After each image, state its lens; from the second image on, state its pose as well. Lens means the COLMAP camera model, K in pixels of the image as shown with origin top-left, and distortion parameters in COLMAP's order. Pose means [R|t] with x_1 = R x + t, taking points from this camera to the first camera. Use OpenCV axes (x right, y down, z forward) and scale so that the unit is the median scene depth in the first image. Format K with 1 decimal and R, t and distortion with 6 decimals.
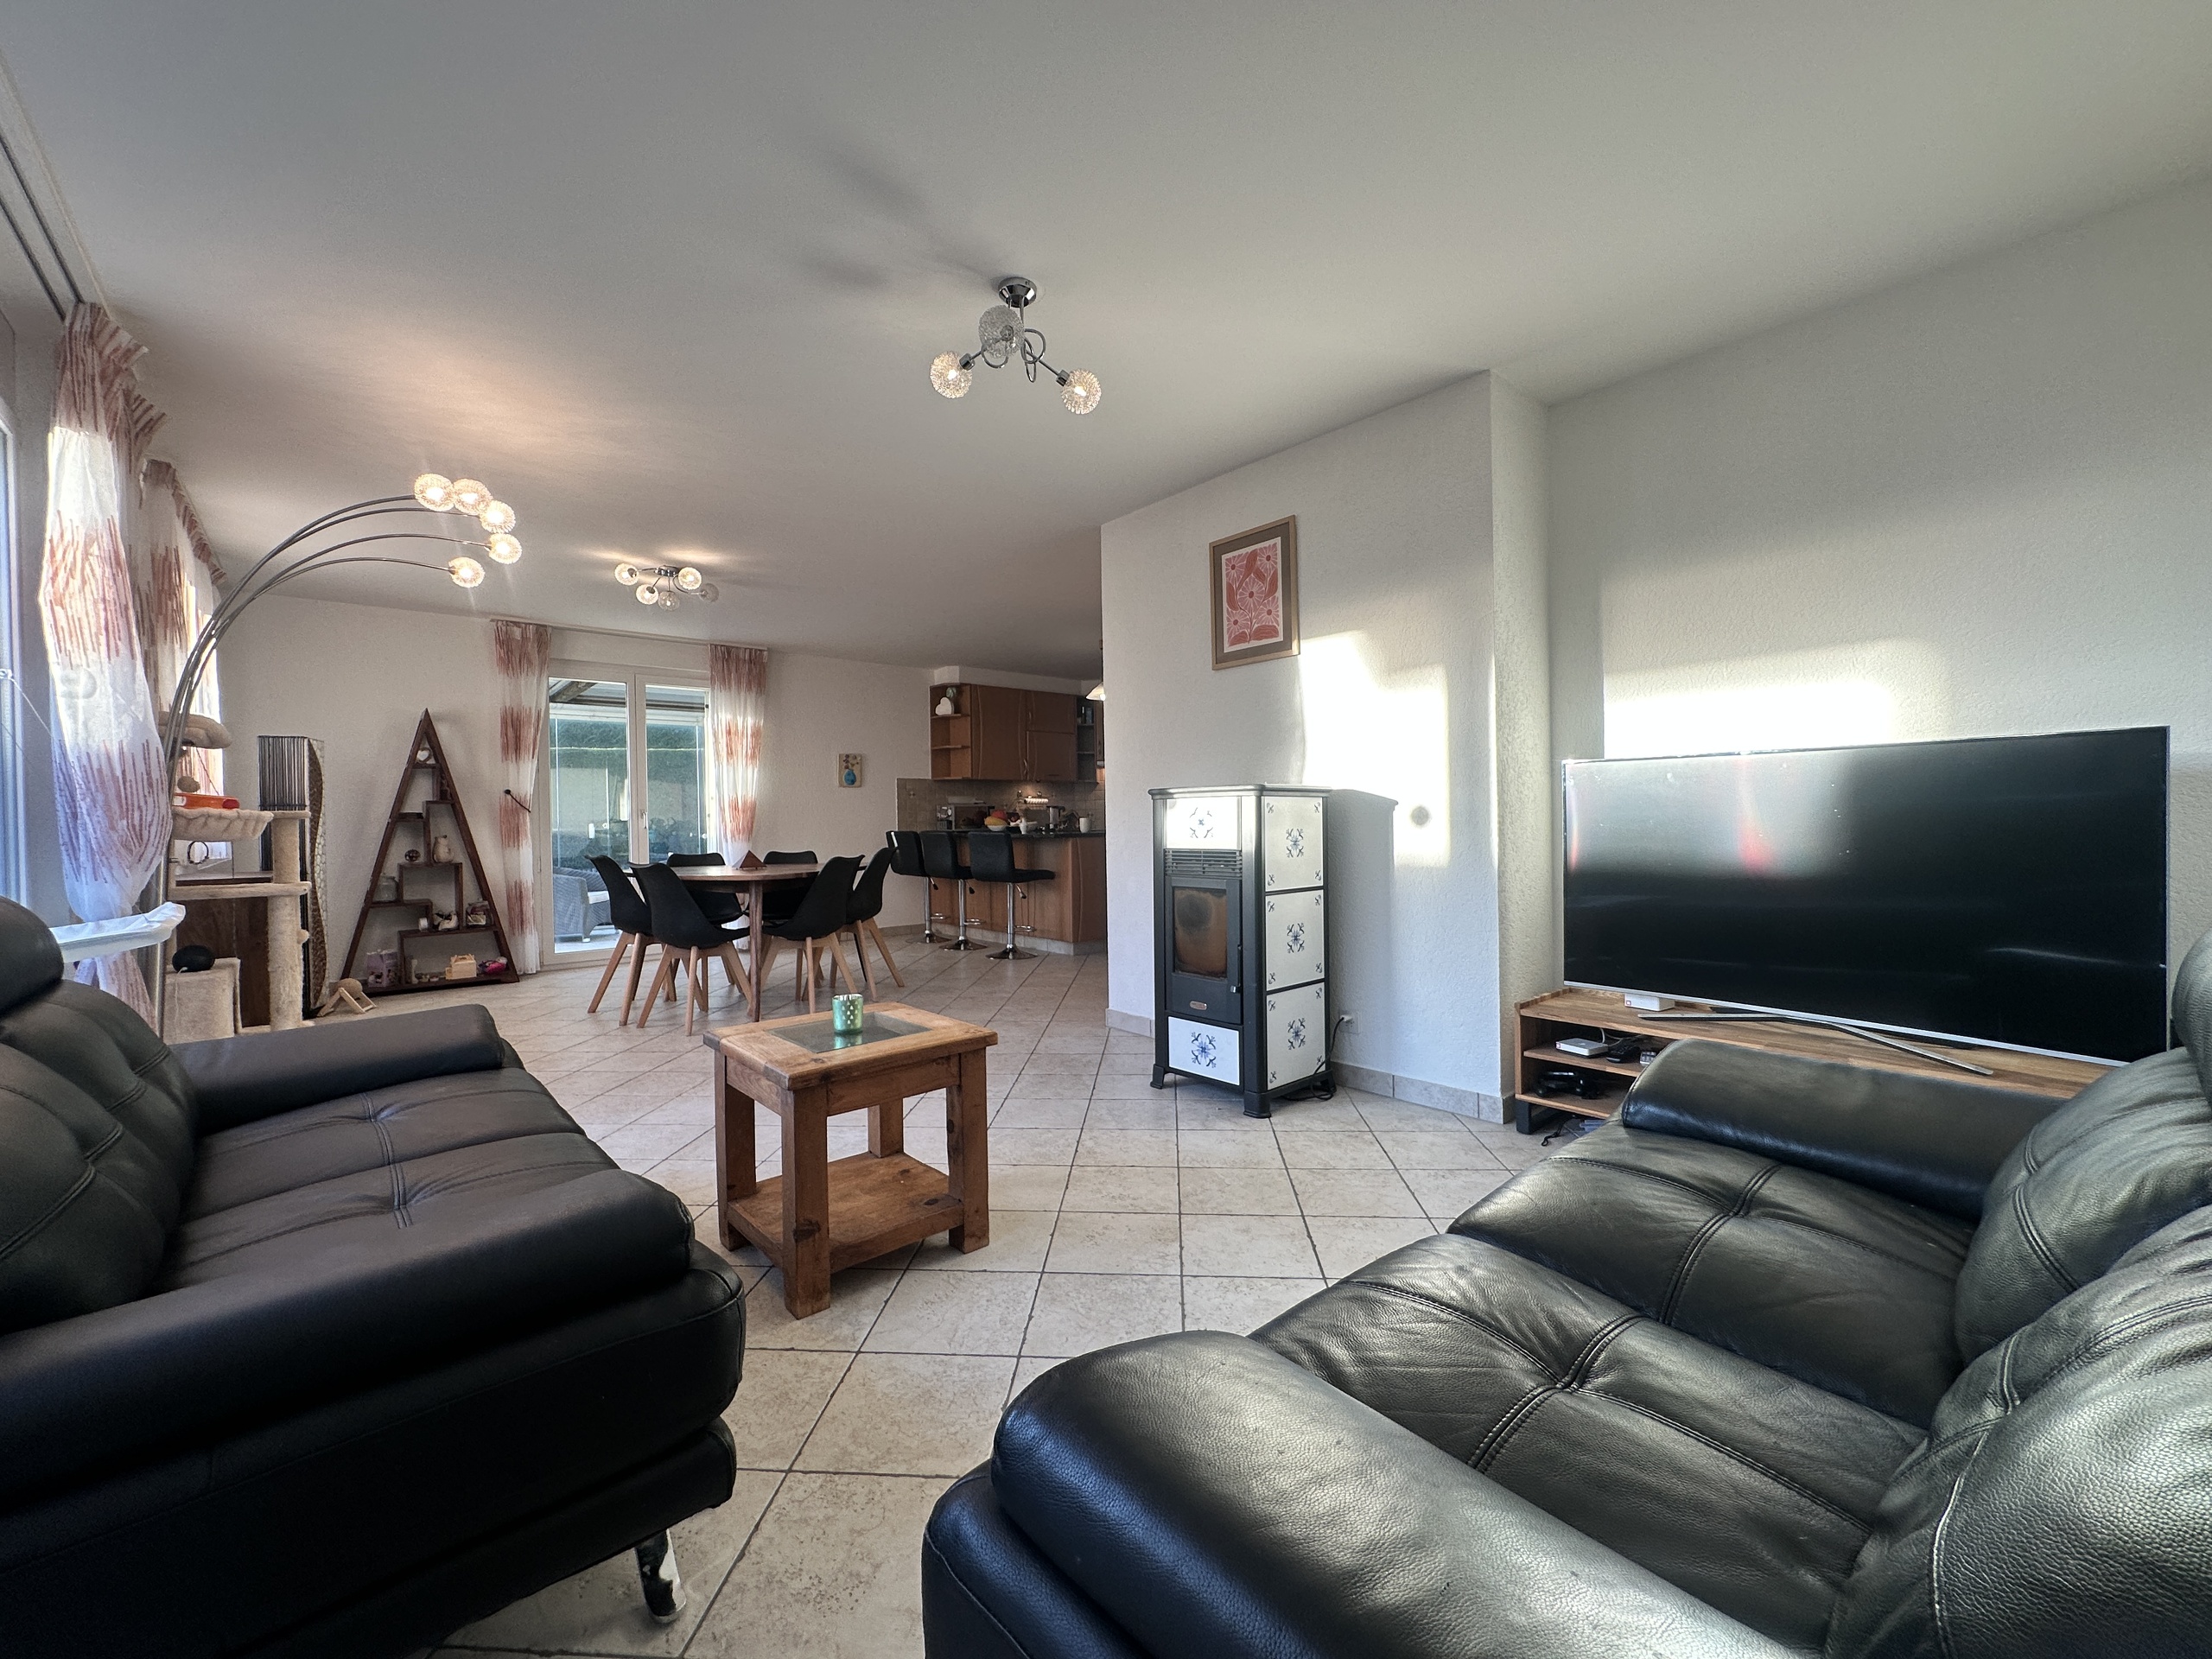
lens RADIAL K [[881.4, 0, 1105.4], [0, 881.4, 830.9], [0, 0, 1]] dist [0.004368, 0.000434]
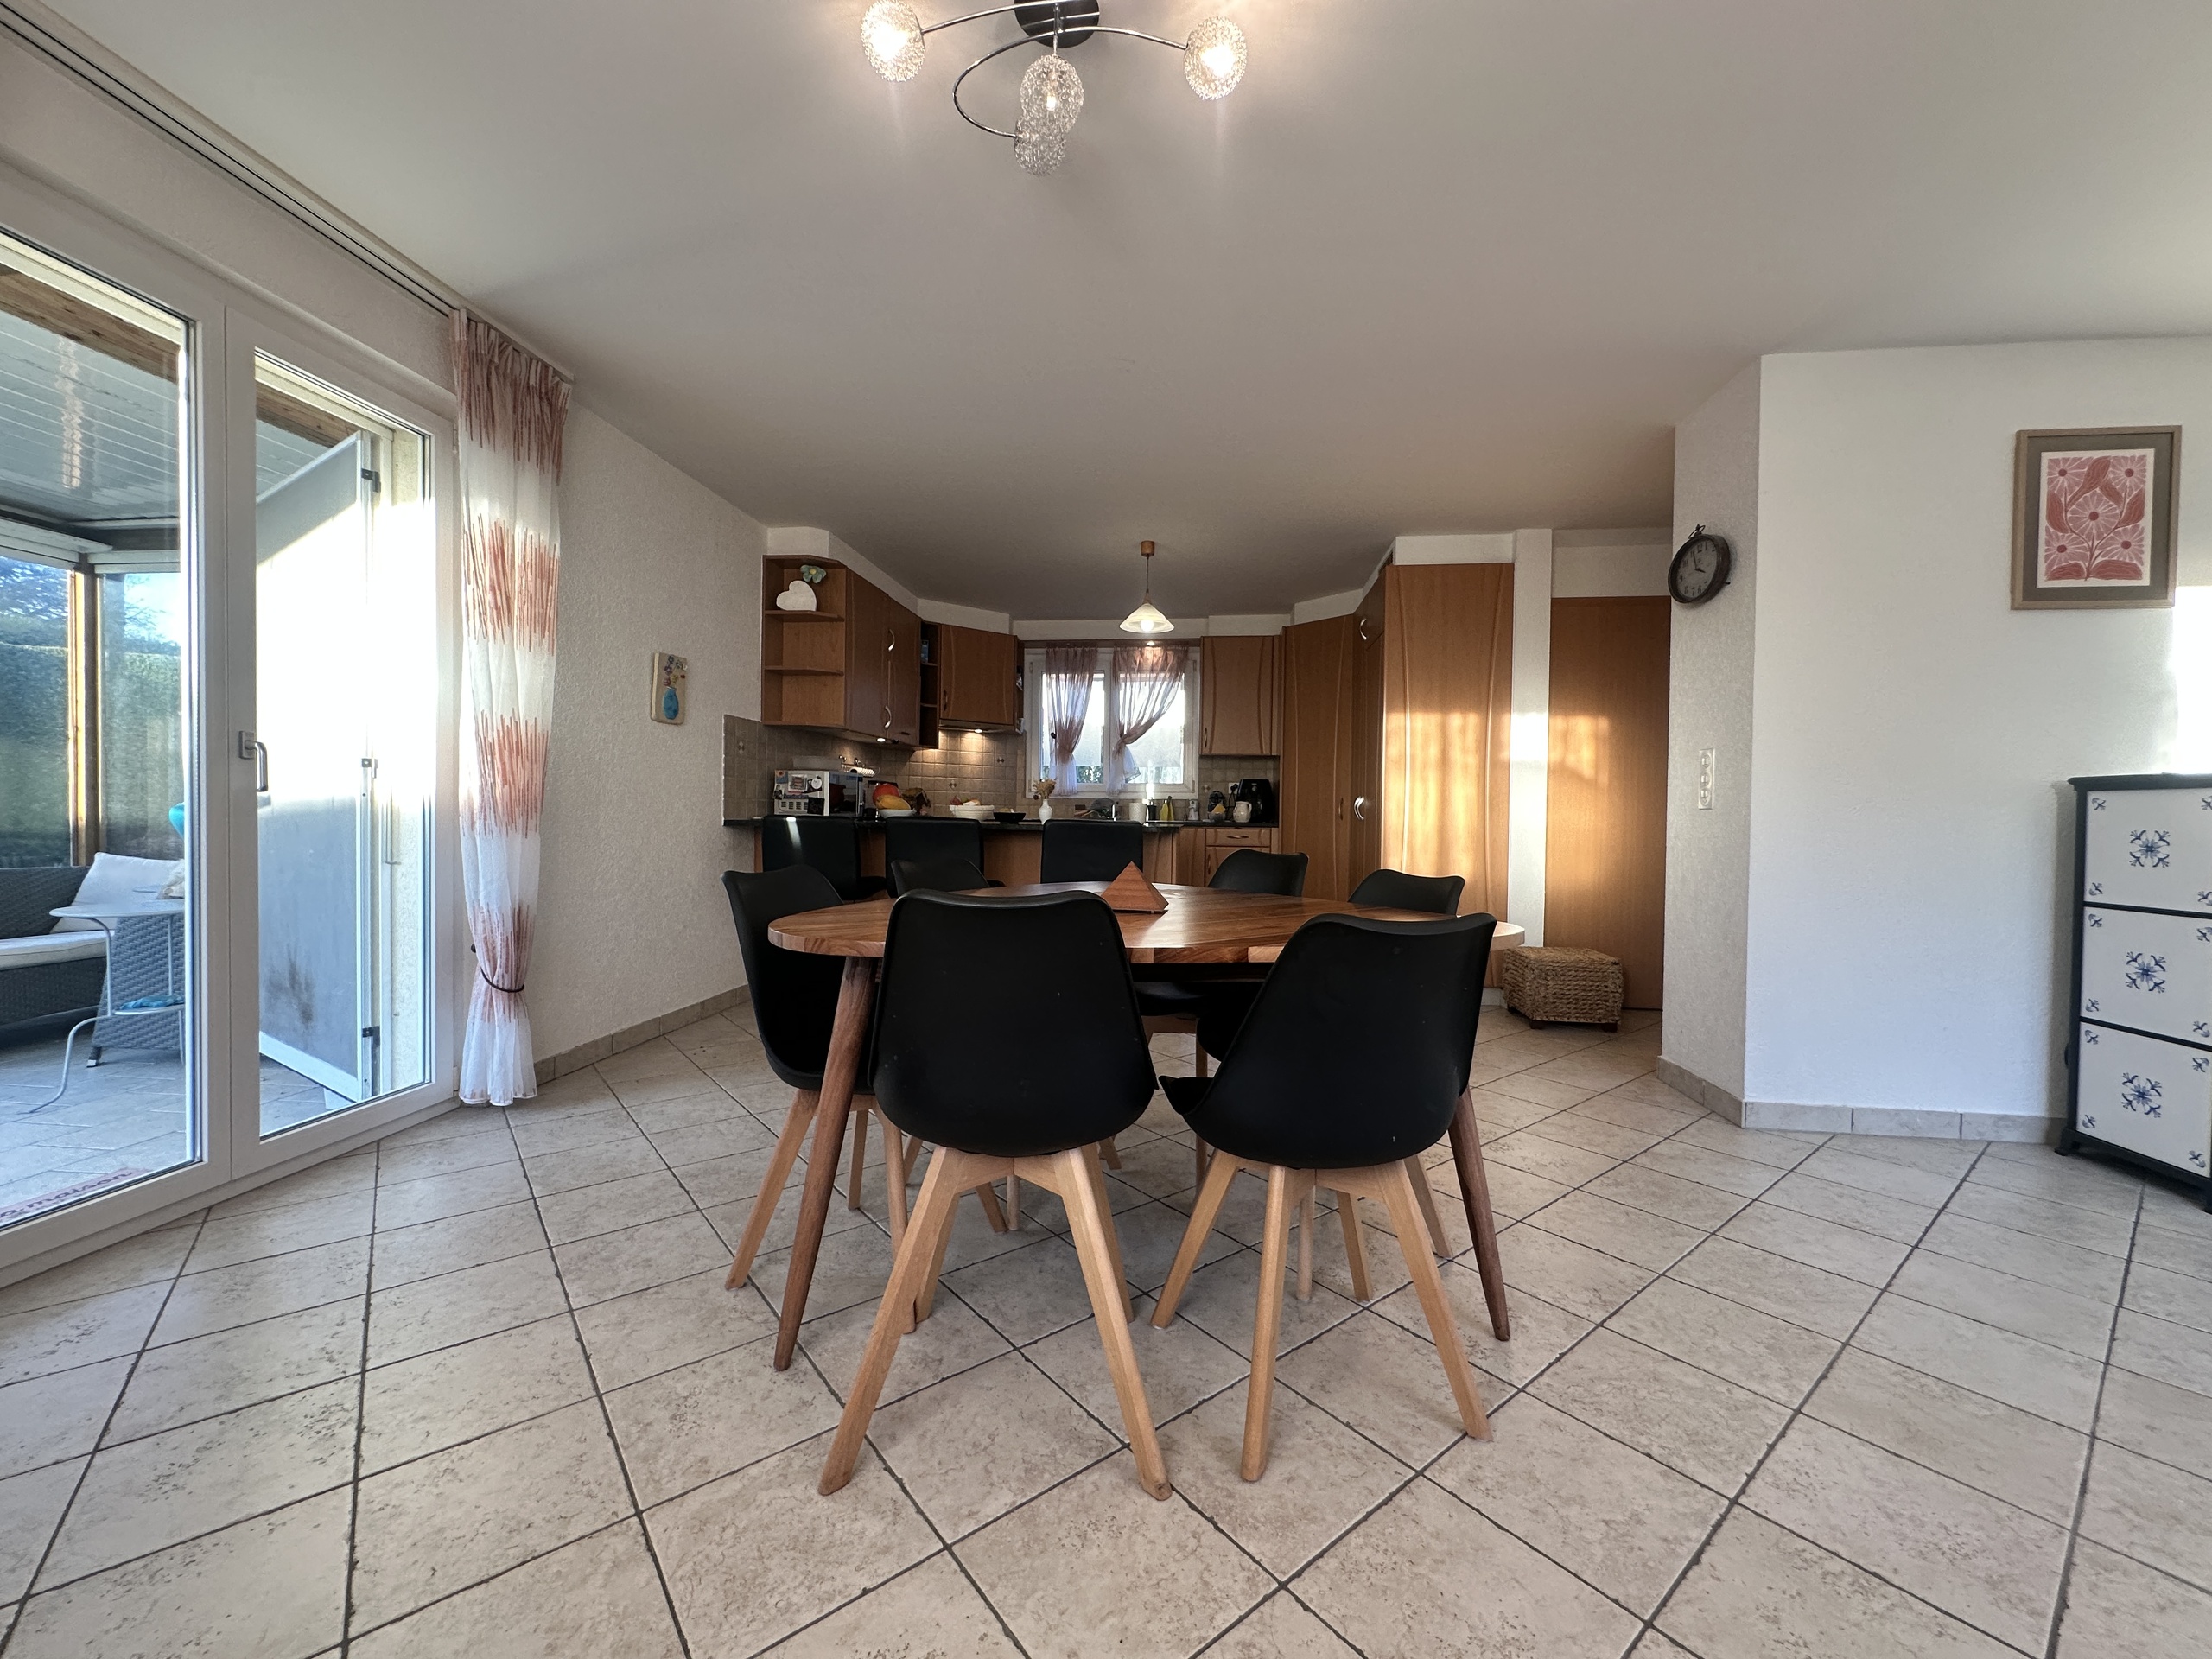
lens RADIAL K [[881.4, 0, 1100.0], [0, 881.4, 829.1], [0, 0, 1]] dist [0.004368, 0.000434]
pose [[0.730491, 0.012758, 0.682803, -0.510389], [-0.016821, 0.999858, -0.000686, 0.006515], [-0.682715, -0.010984, 0.730603, 0.543039]]
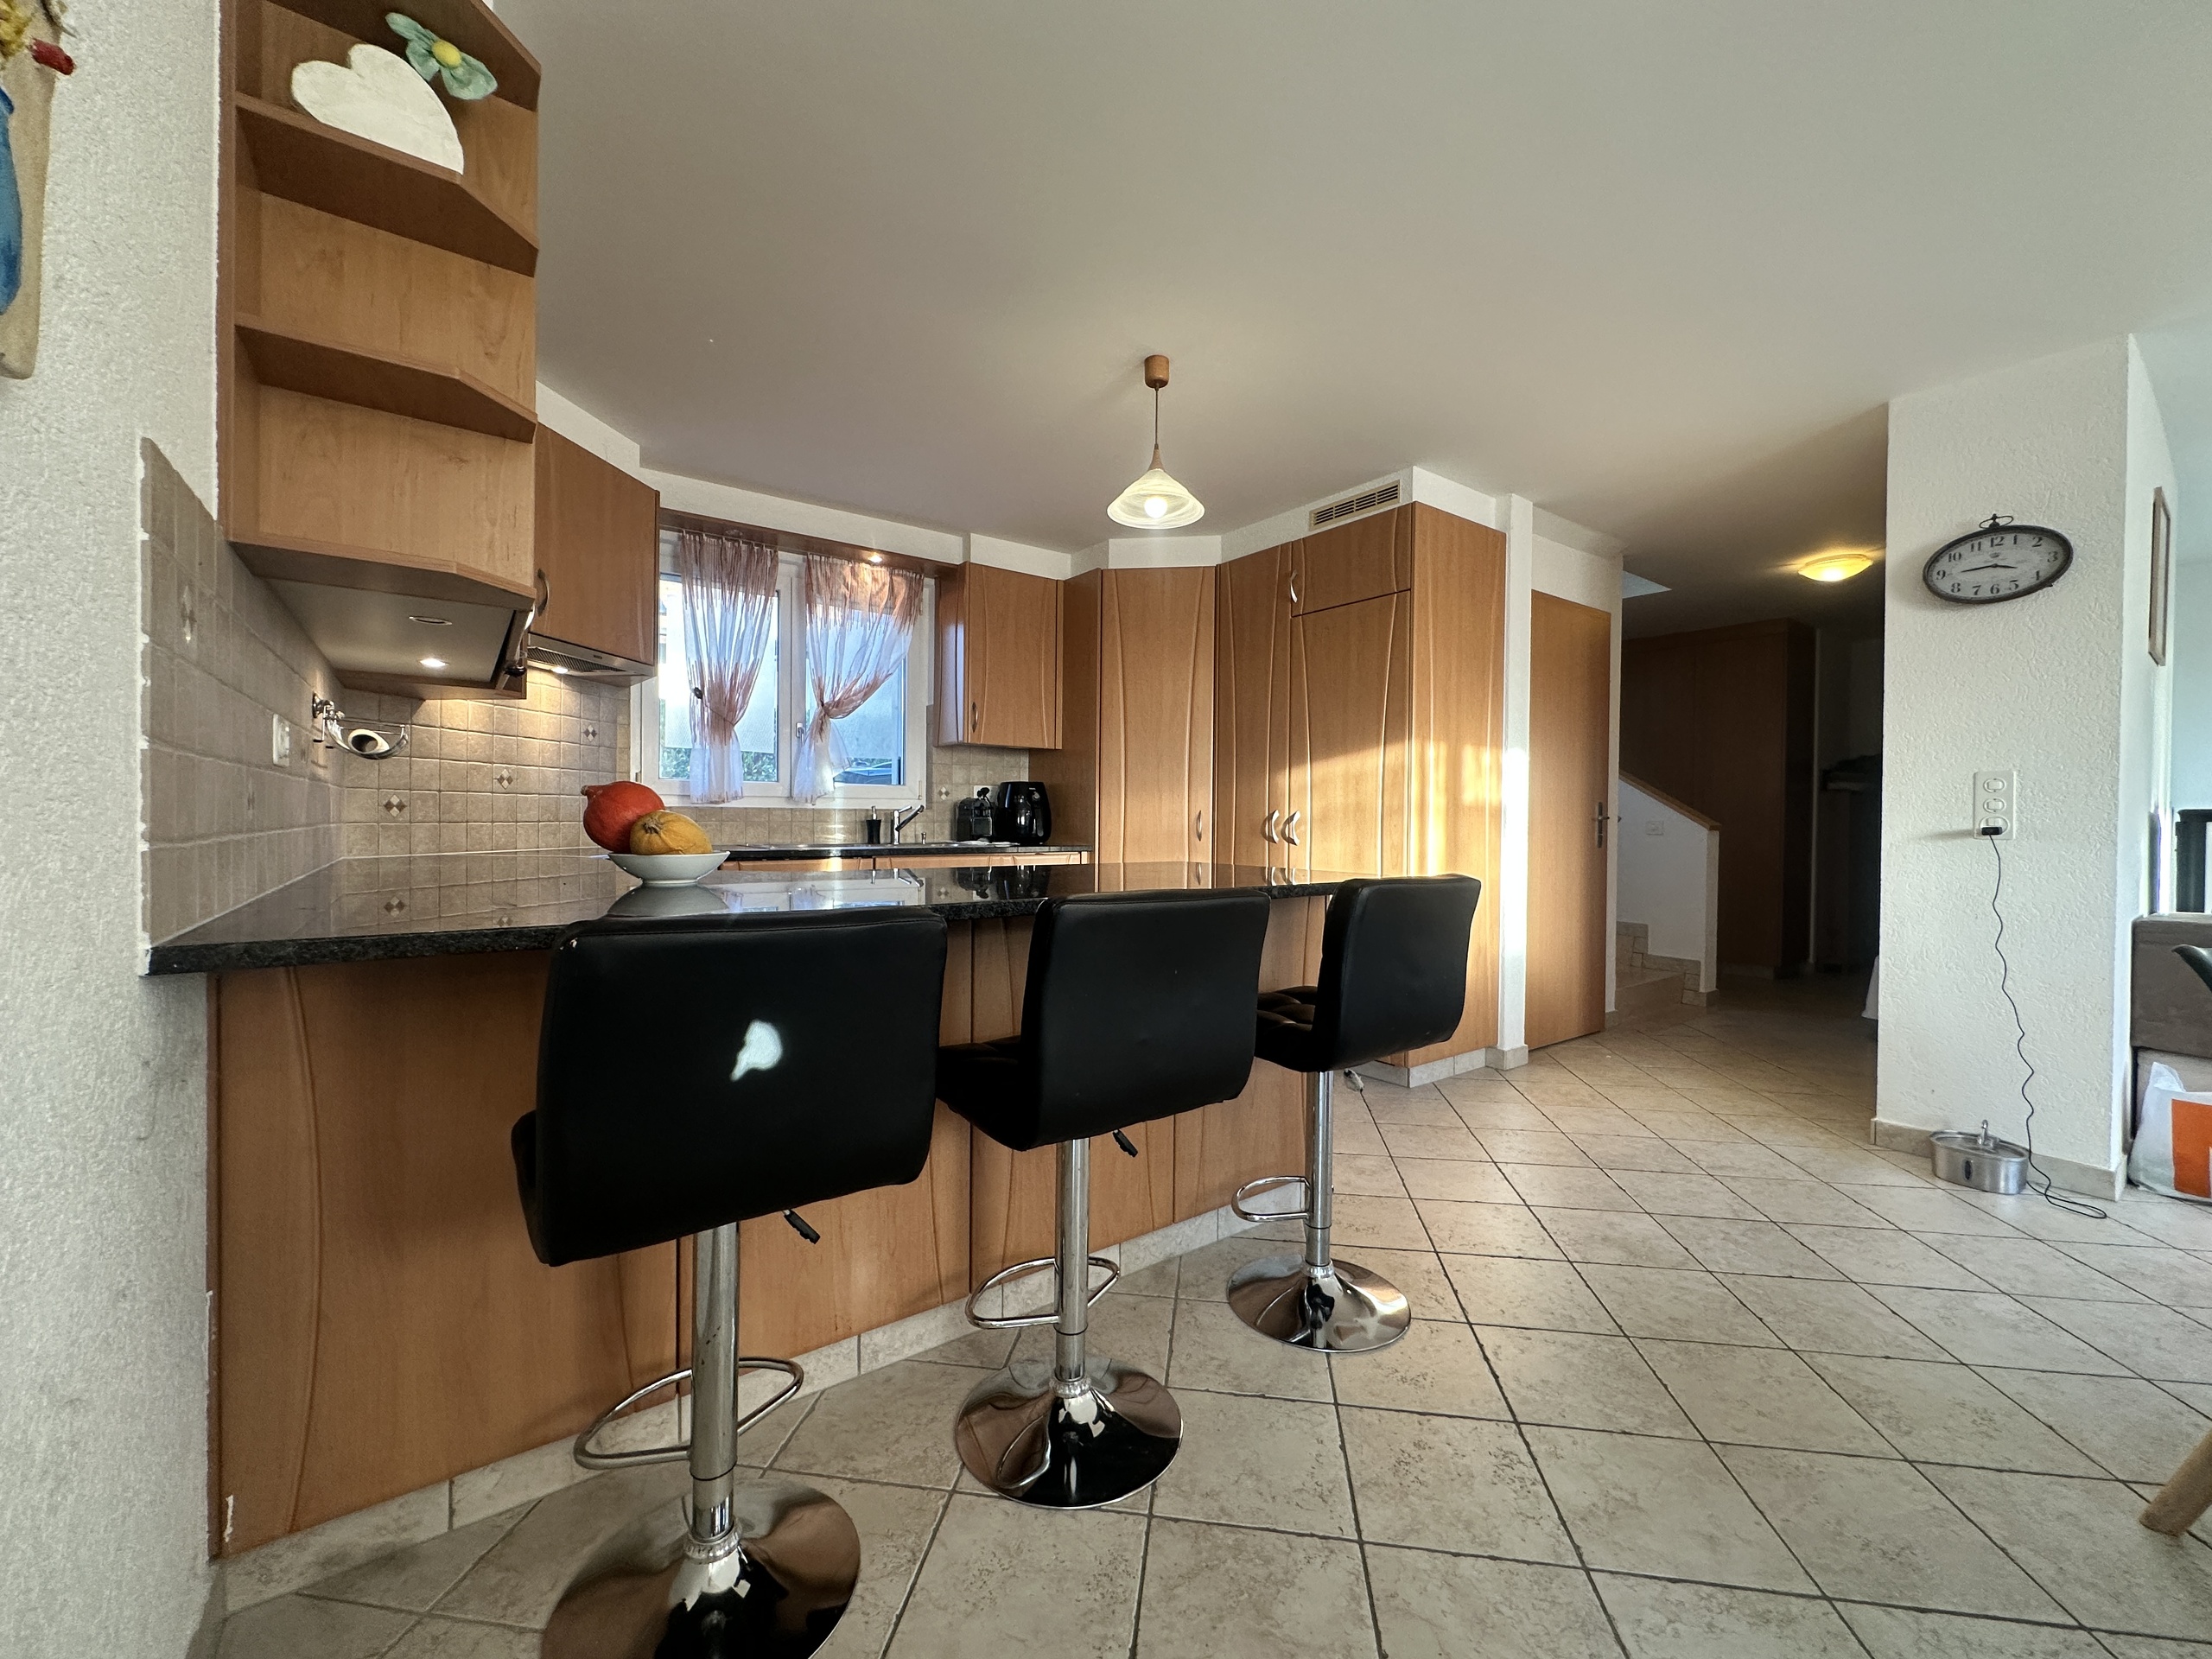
lens RADIAL K [[881.4, 0, 1110.9], [0, 881.4, 826.5], [0, 0, 1]] dist [0.004368, 0.000434]
pose [[0.054871, 0.006507, 0.998472, -0.403101], [0.001157, 0.999978, -0.006581, -0.012415], [-0.998493, 0.001516, 0.054862, 1.019605]]
